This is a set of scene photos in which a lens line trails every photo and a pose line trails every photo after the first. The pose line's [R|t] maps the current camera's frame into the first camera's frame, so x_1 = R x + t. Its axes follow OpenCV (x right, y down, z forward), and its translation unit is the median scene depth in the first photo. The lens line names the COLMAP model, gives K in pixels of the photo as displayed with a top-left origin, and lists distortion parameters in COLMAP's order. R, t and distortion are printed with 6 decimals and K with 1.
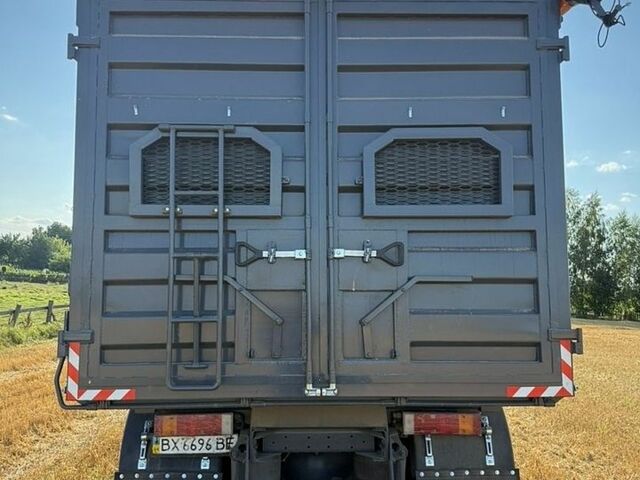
lens RADIAL K [[601.6, 0, 318.0], [0, 601.6, 246.4], [0, 0, 1]] dist [0.048966, -0.015076]
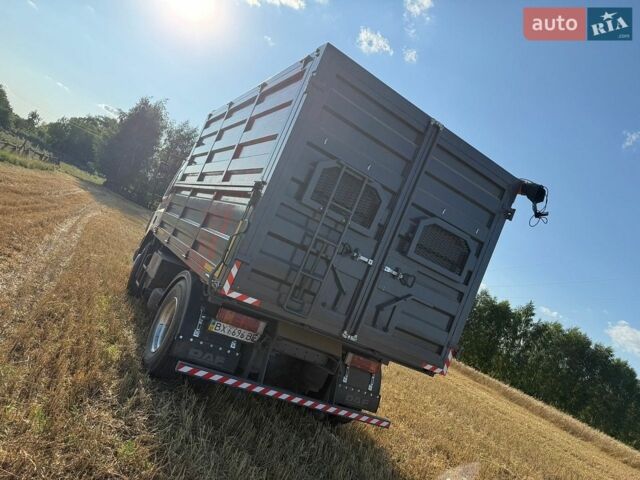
lens RADIAL K [[453.5, 0, 320.0], [0, 453.5, 240.0], [0, 0, 1]] dist [0.089260, -0.001816]
pose [[0.816562, 0.388264, 0.427173, -0.728572], [-0.430452, 0.902610, 0.002433, 0.015016], [-0.384627, -0.185864, 0.904167, -0.131028]]
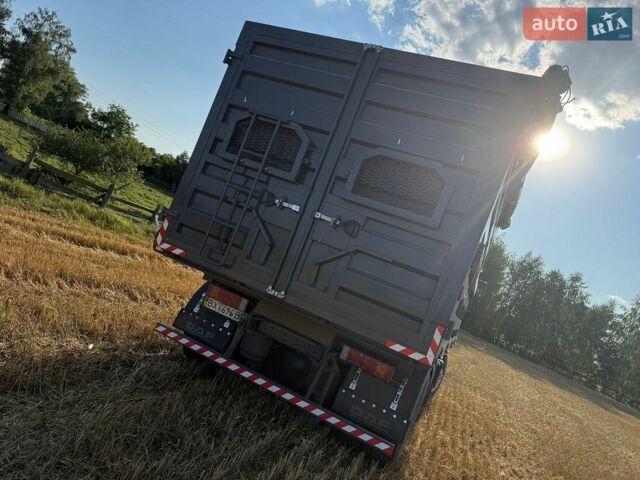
lens RADIAL K [[449.6, 0, 319.9], [0, 449.6, 247.3], [0, 0, 1]] dist [0.088973, -0.000242]
pose [[0.866220, 0.329982, -0.375201, 0.489704], [-0.342251, 0.938933, 0.035623, 0.044894], [0.364043, 0.097556, 0.926259, -0.056057]]
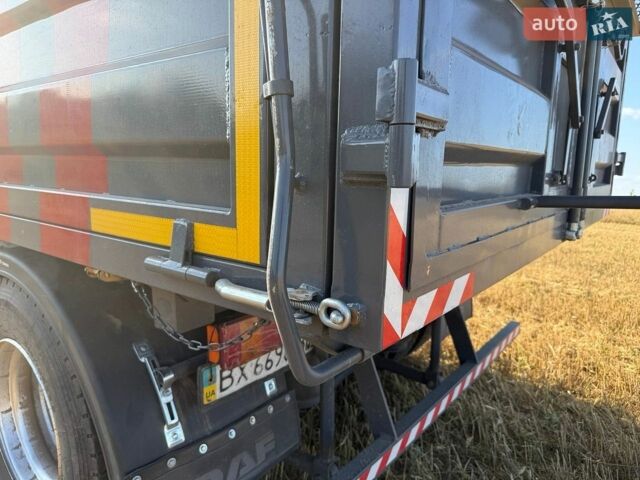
lens RADIAL K [[453.5, 0, 320.0], [0, 453.5, 240.0], [0, 0, 1]] dist [0.089260, -0.001816]
pose [[0.622737, -0.104568, 0.775412, -0.558235], [-0.094446, 0.973737, 0.207163, 0.160448], [-0.776710, -0.202242, 0.596506, 0.873974]]
